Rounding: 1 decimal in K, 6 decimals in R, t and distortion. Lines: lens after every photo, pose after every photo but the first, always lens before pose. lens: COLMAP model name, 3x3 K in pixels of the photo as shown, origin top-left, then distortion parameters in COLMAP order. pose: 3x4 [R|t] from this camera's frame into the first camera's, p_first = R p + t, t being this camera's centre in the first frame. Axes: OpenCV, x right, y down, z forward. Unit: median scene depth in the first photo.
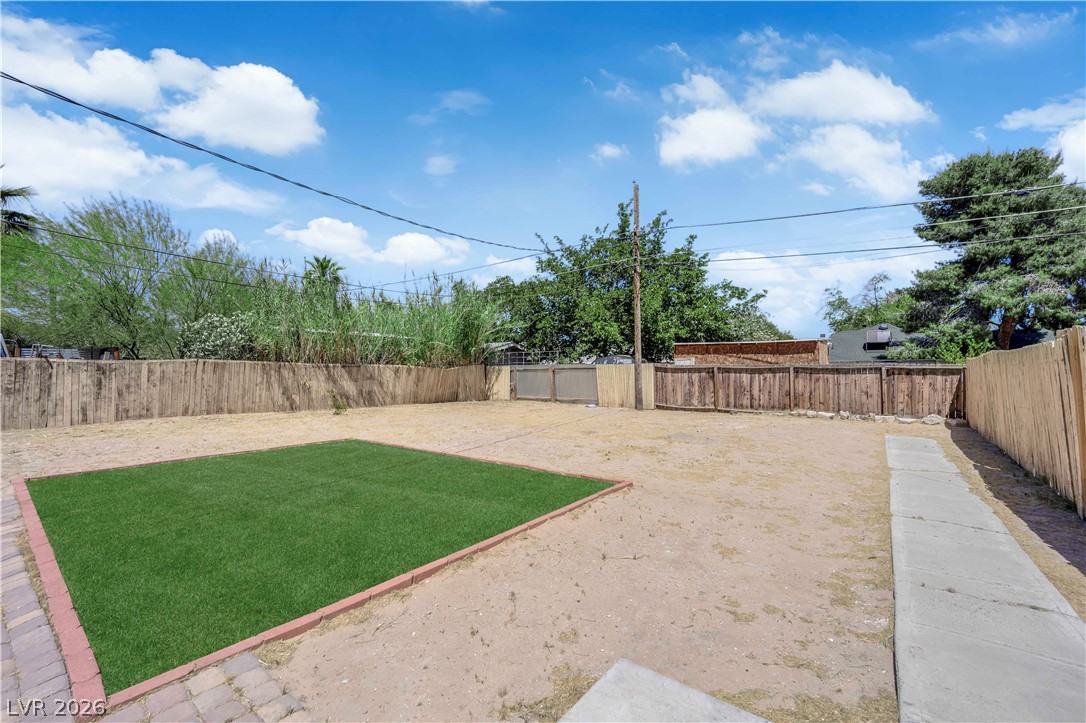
lens RADIAL K [[445.7, 0, 543.0], [0, 445.7, 361.5], [0, 0, 1]] dist [0.000050, -0.000034]
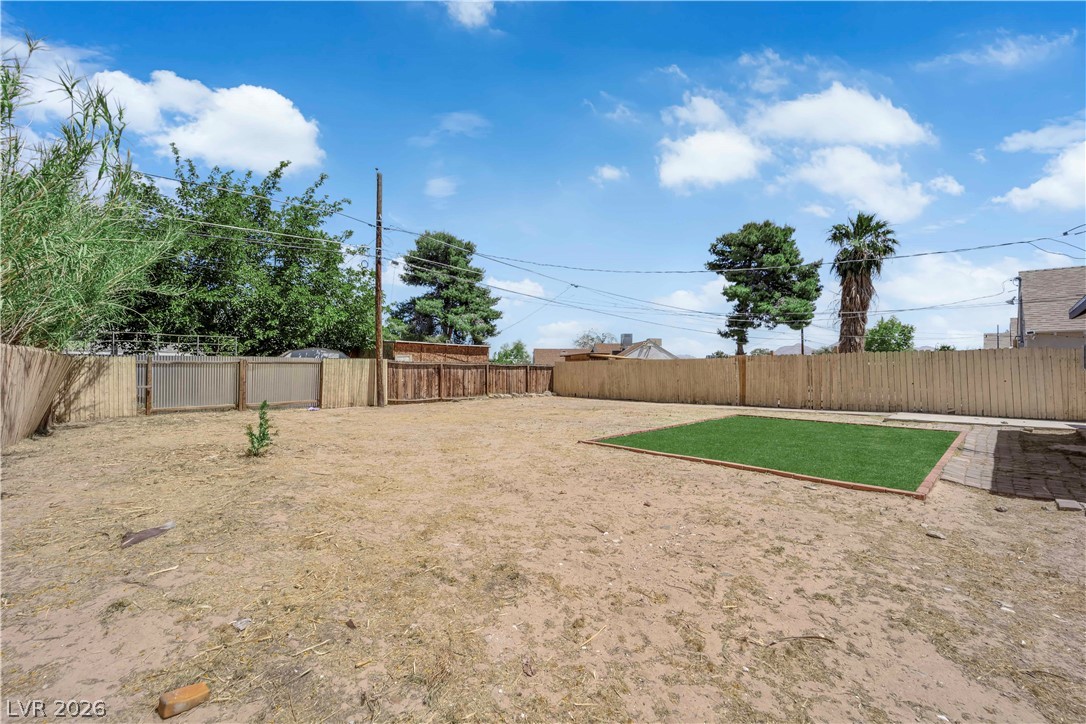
lens RADIAL K [[445.7, 0, 543.0], [0, 445.7, 362.0], [0, 0, 1]] dist [0.000050, -0.000034]
pose [[0.163081, 0.020429, 0.986401, -0.725486], [-0.019948, 0.999649, -0.017405, 0.022615], [-0.986411, -0.016838, 0.163431, 0.526244]]
